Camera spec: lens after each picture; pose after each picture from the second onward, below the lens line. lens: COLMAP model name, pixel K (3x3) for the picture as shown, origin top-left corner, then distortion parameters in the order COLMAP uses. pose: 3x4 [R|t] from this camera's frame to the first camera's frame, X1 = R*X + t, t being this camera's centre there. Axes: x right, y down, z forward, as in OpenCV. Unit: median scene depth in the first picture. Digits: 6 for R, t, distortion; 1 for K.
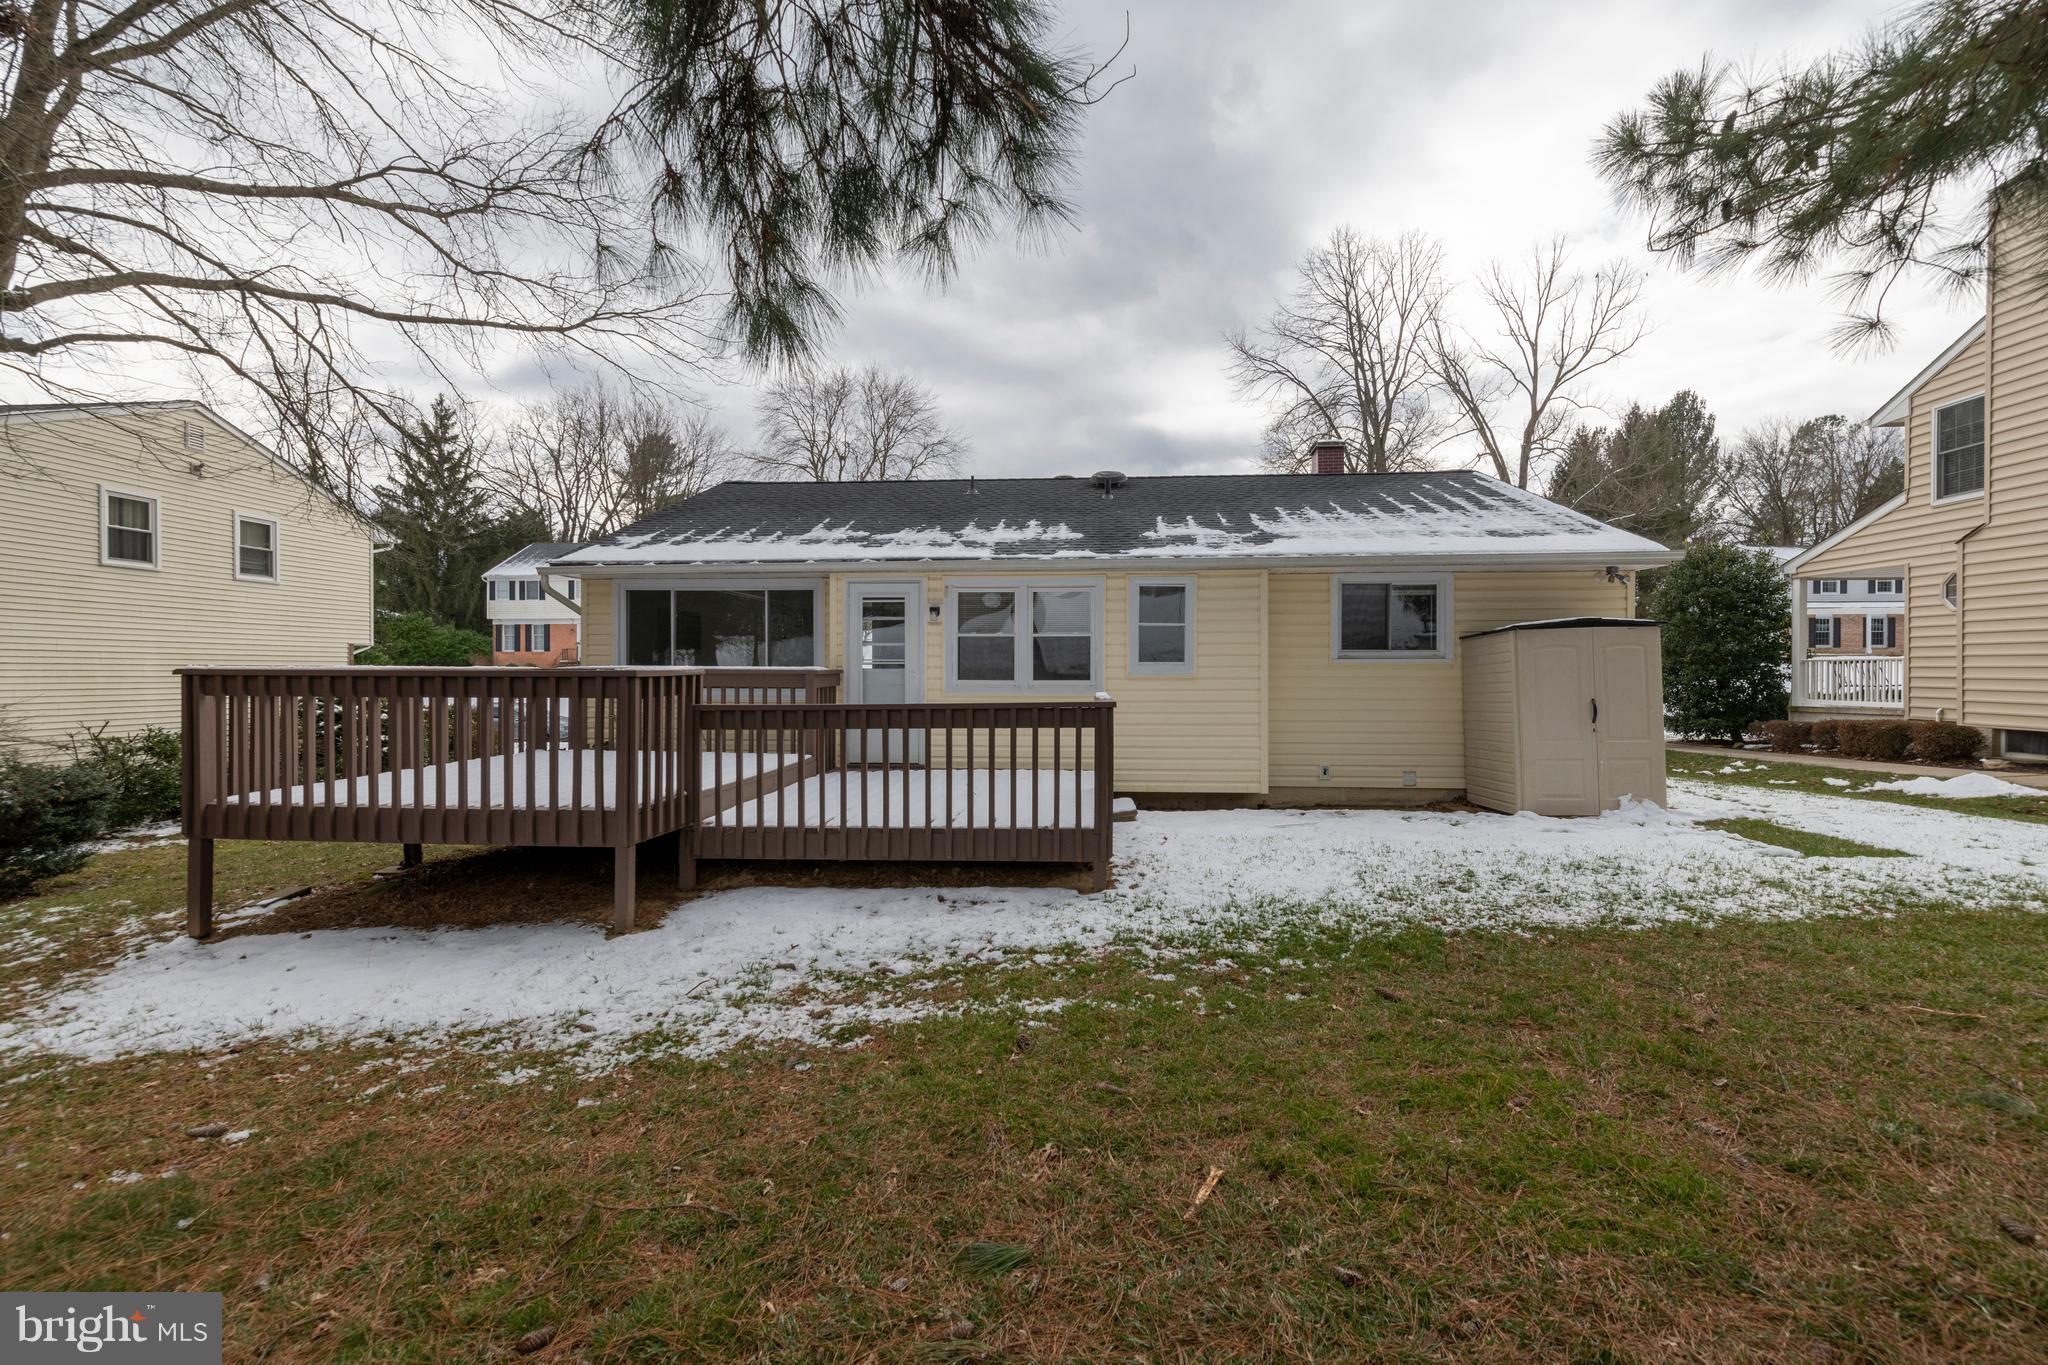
lens RADIAL K [[887.3, 0, 1060.8], [0, 887.3, 671.9], [0, 0, 1]] dist [0.004001, -0.001800]
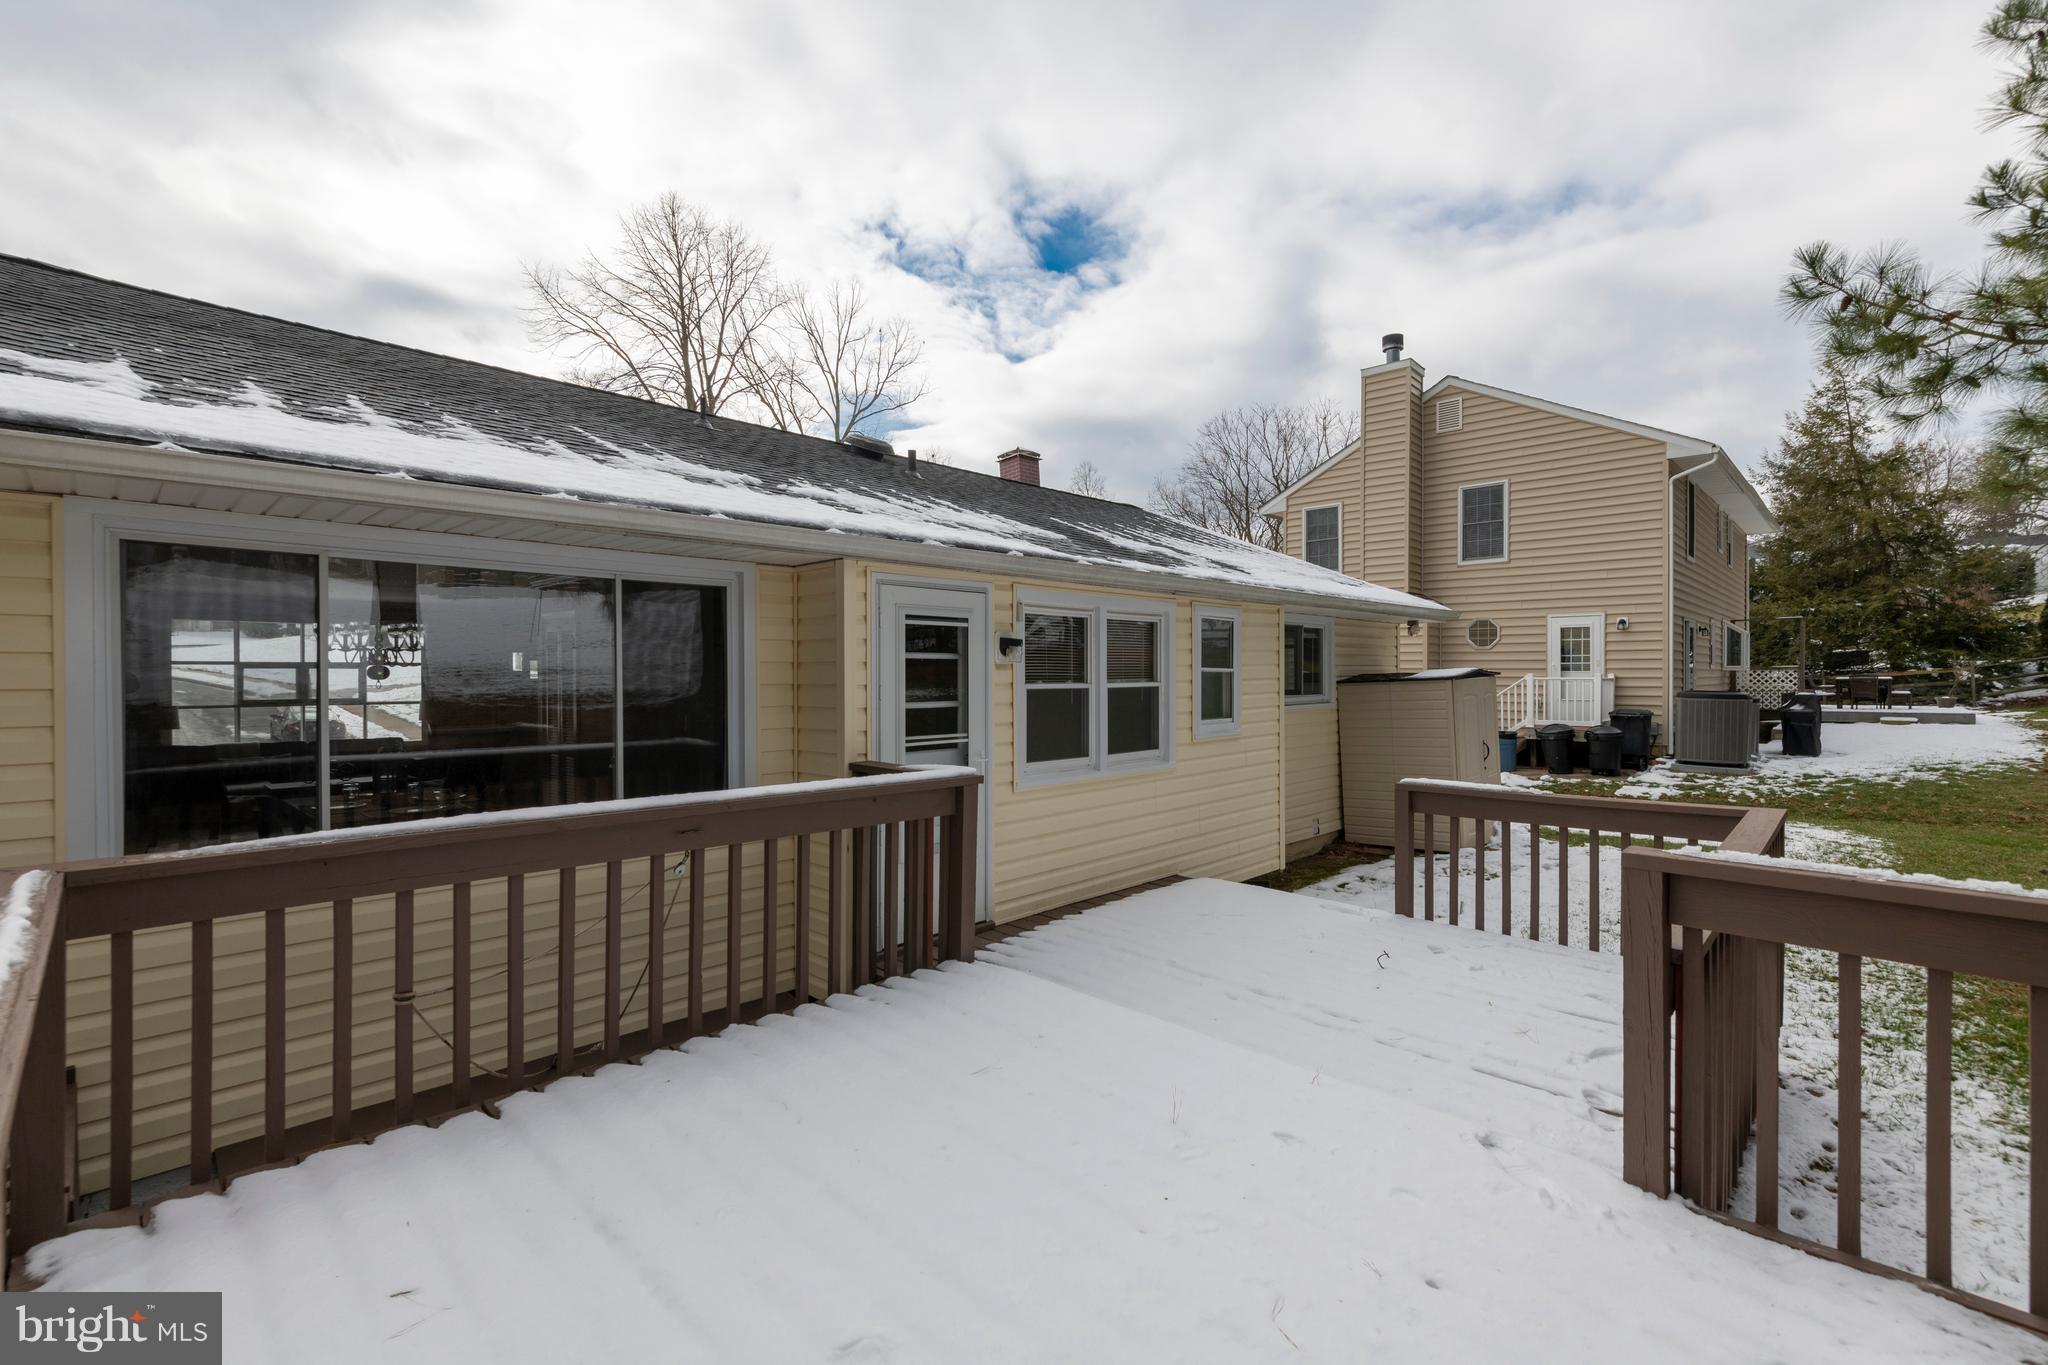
lens RADIAL K [[887.3, 0, 1013.5], [0, 887.3, 673.3], [0, 0, 1]] dist [0.004001, -0.001800]
pose [[0.647858, -0.002197, 0.761758, -0.557879], [0.004459, 0.999990, -0.000908, -0.048960], [-0.761748, 0.003985, 0.647861, 0.618653]]
